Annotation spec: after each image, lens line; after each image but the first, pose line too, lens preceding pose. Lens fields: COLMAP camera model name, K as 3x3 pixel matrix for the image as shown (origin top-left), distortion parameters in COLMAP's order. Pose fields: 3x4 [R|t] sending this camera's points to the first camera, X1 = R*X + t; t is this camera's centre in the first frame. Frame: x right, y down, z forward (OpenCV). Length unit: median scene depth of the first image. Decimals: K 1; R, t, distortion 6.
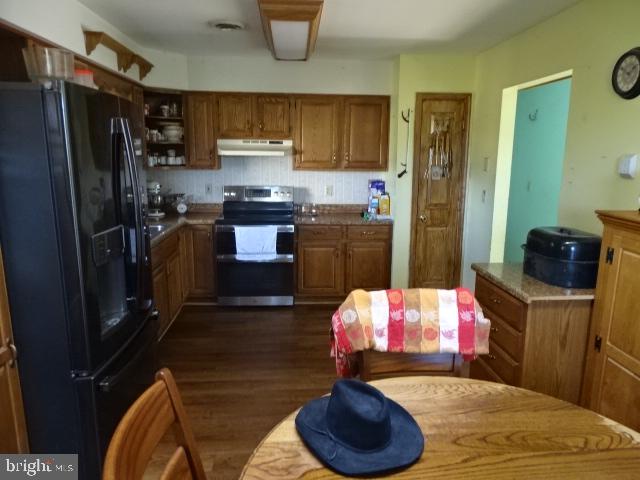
lens RADIAL K [[450.2, 0, 320.8], [0, 450.2, 239.9], [0, 0, 1]] dist [0.012242, 0.001221]
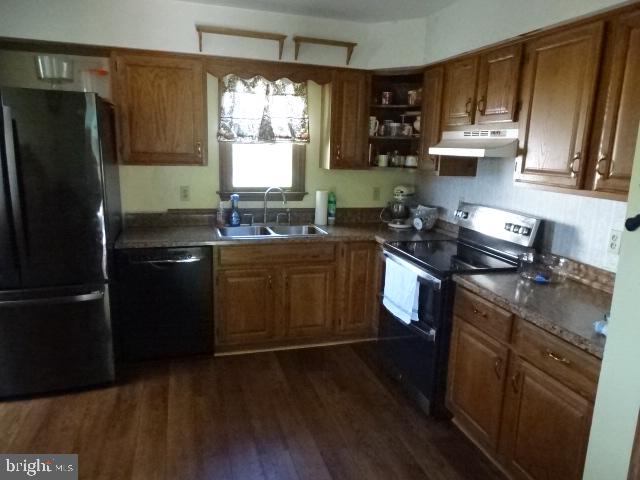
lens RADIAL K [[450.2, 0, 319.8], [0, 450.2, 240.6], [0, 0, 1]] dist [0.012242, 0.001221]
pose [[0.224424, 0.197357, -0.954298, 0.416579], [-0.215907, 0.965010, 0.148797, -0.127518], [0.950273, 0.172646, 0.259182, 0.685848]]
